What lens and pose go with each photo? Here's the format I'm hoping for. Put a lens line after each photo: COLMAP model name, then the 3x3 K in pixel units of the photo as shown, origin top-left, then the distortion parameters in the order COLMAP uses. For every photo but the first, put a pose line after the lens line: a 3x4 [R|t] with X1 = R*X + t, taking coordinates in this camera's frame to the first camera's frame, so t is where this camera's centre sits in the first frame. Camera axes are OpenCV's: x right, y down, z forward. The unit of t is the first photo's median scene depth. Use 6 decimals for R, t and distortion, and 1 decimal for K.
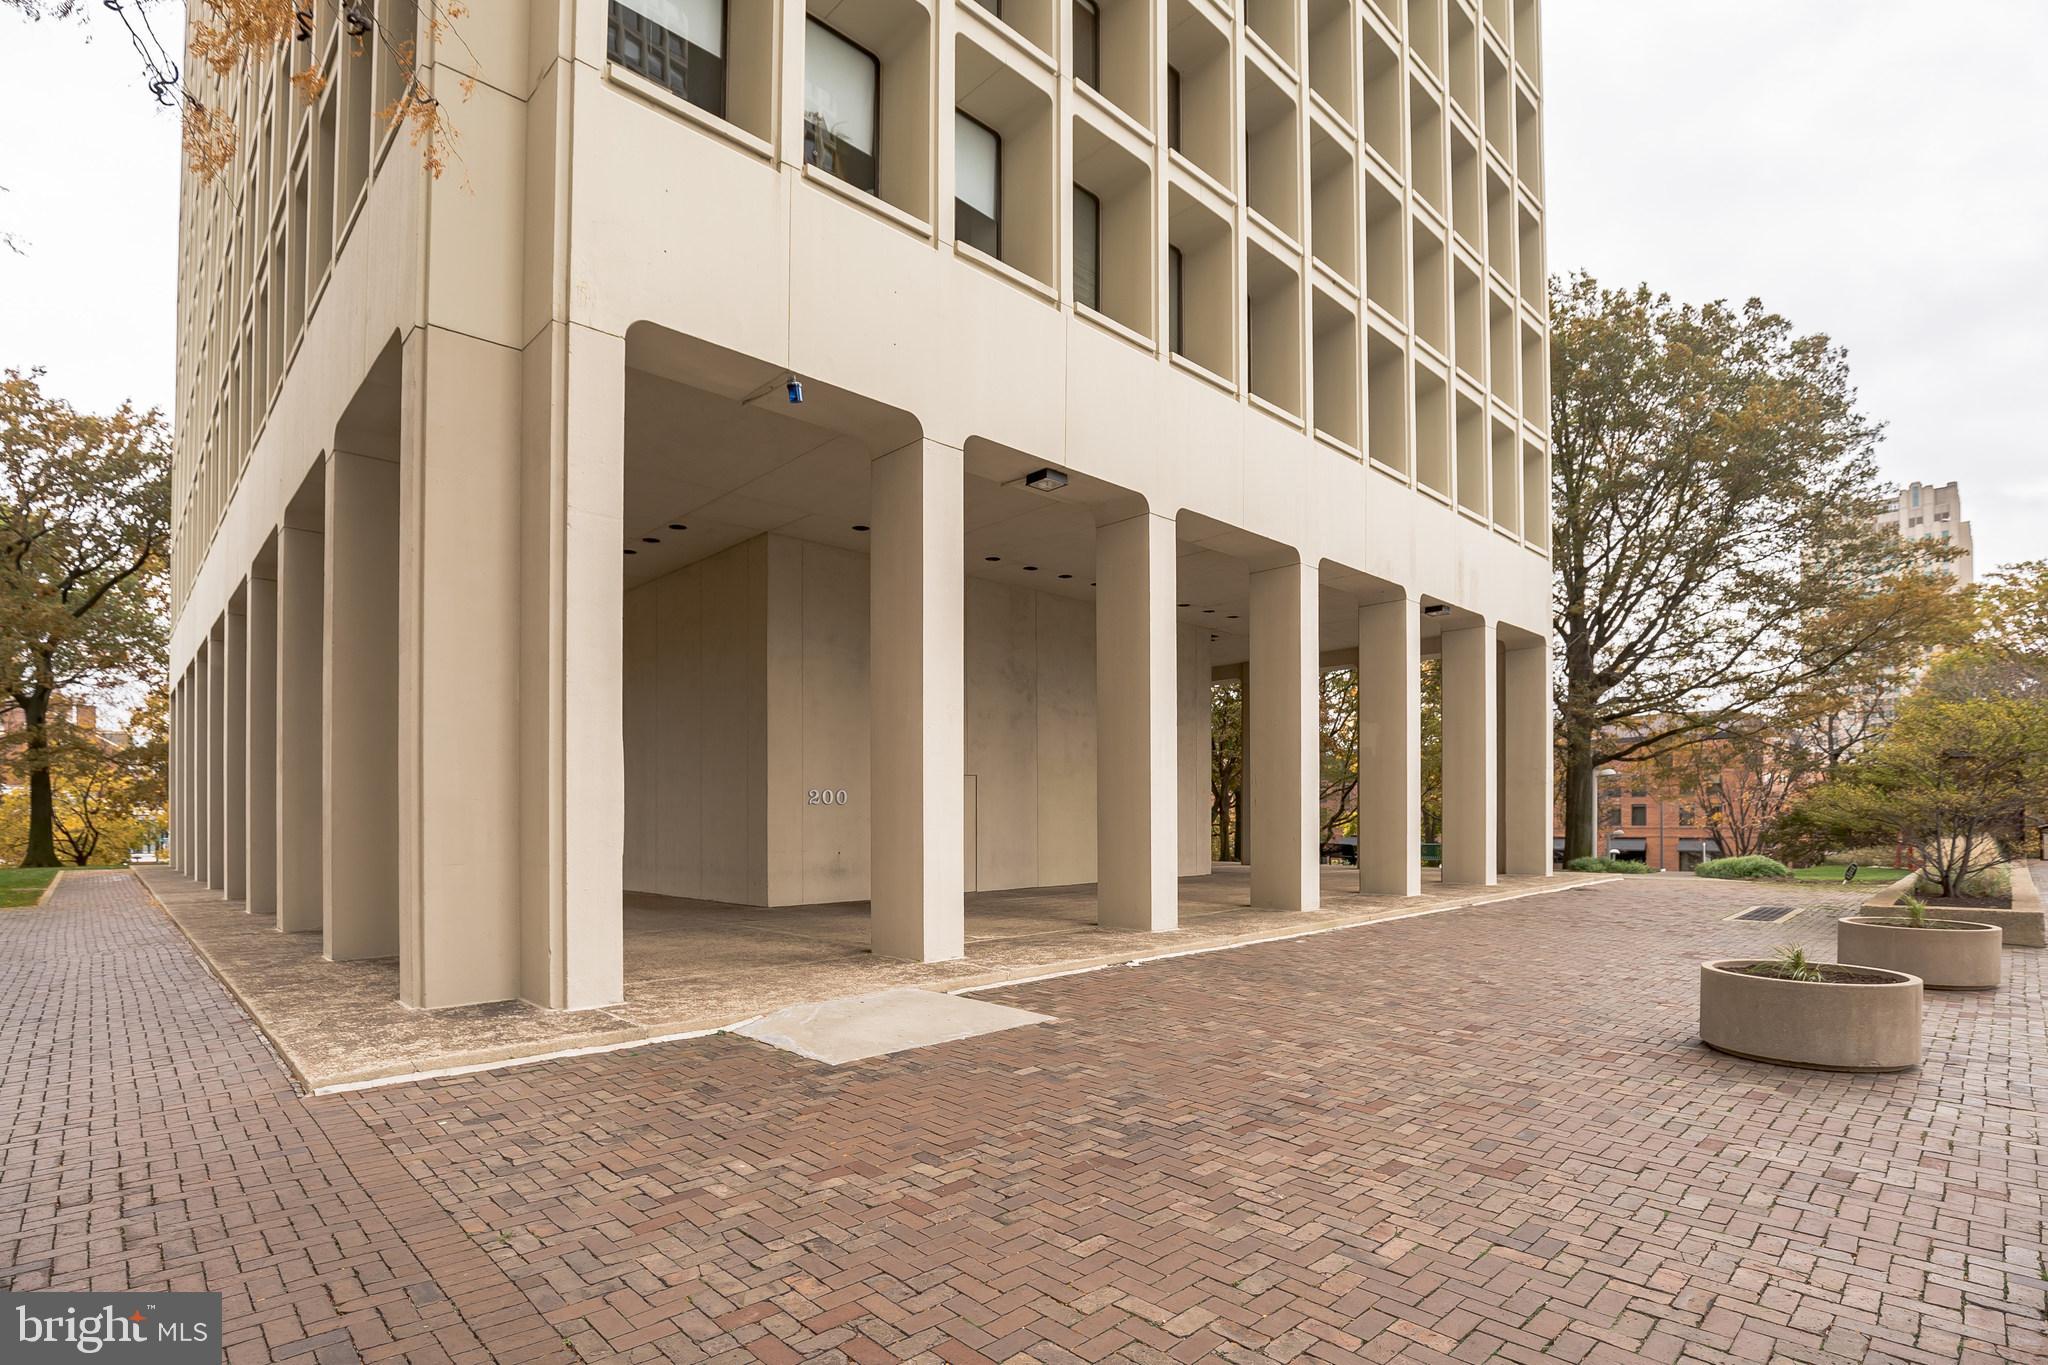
lens RADIAL K [[998.8, 0, 1025.0], [0, 998.8, 828.6], [0, 0, 1]] dist [-0.051066, 0.016981]
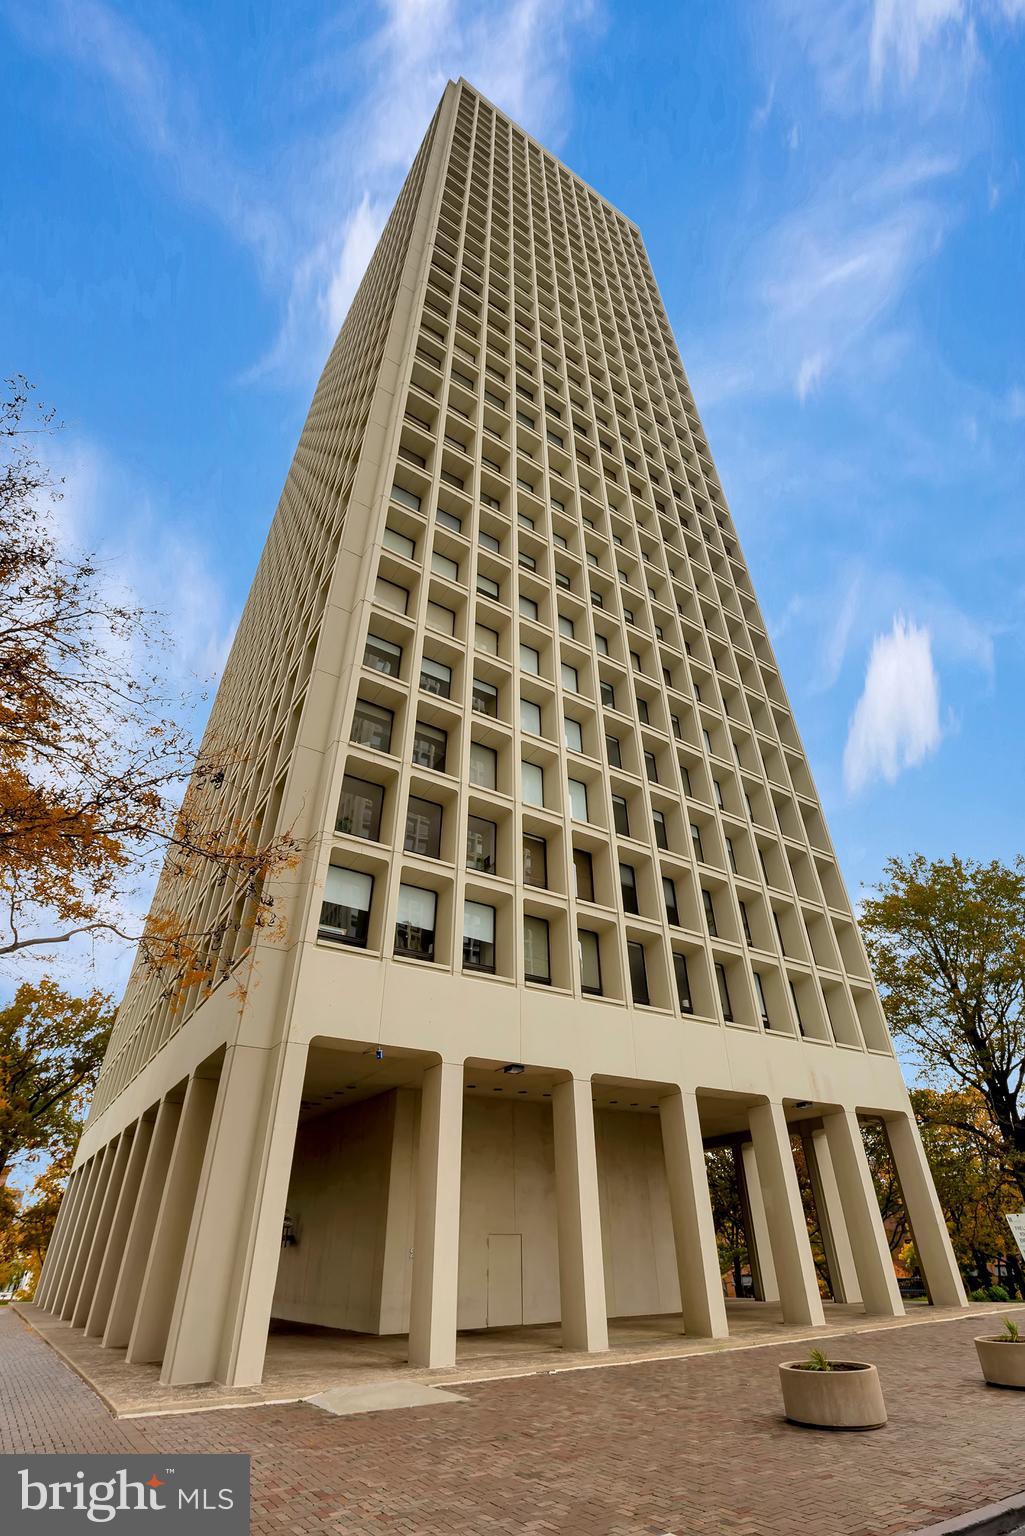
lens RADIAL K [[714.1, 0, 512.5], [0, 714.1, 768.0], [0, 0, 1]] dist [-0.044653, 0.014963]
pose [[0.980276, -0.122497, -0.155092, 0.355124], [0.009662, 0.813512, -0.581468, -0.014360], [0.197398, 0.568501, 0.798649, -0.561706]]
